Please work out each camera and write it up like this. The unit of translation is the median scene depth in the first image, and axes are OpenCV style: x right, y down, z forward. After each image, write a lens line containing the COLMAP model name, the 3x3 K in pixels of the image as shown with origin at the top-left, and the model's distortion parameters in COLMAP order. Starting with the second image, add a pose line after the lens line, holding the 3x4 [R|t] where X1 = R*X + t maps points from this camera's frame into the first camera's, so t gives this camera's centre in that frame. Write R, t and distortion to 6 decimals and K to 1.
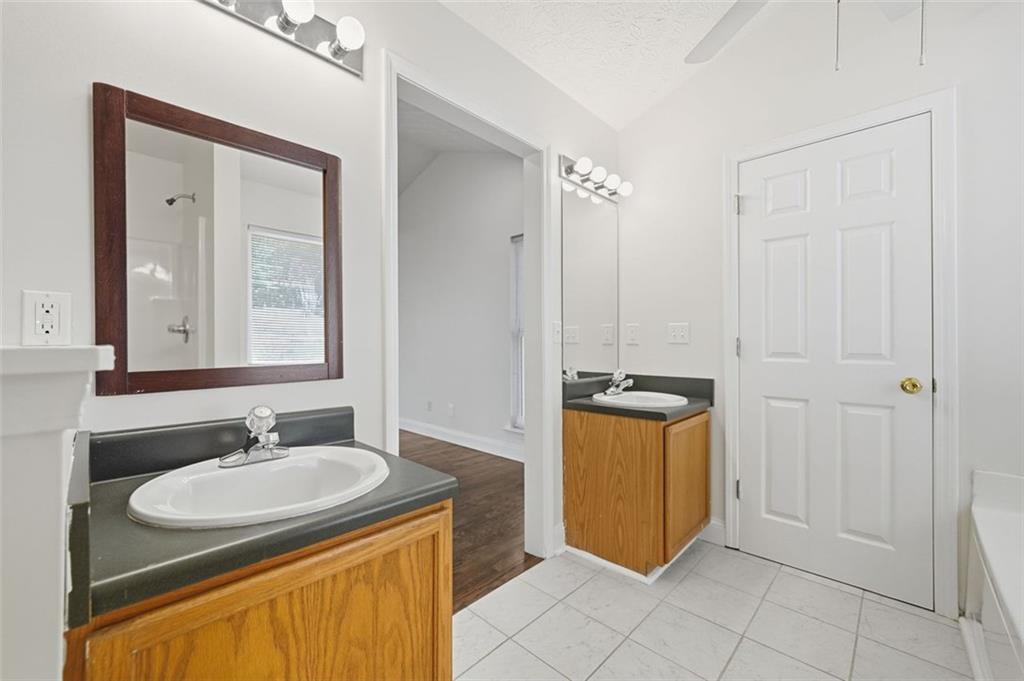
lens RADIAL K [[407.8, 0, 512.0], [0, 407.8, 340.5], [0, 0, 1]] dist [0.000043, 0.000025]
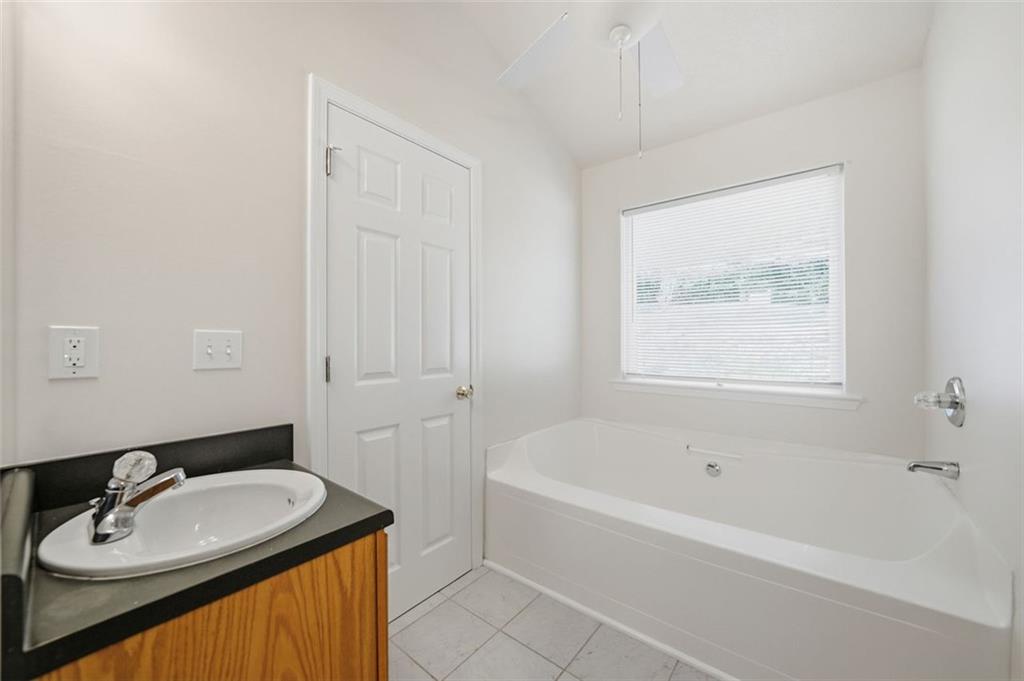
lens RADIAL K [[381.9, 0, 512.0], [0, 381.9, 340.5], [0, 0, 1]] dist [-0.001422, -0.000084]
pose [[-0.078795, -0.004753, 0.996879, -0.121511], [-0.005205, 0.999977, 0.004356, -0.040560], [-0.996877, -0.004846, -0.078818, 0.818211]]
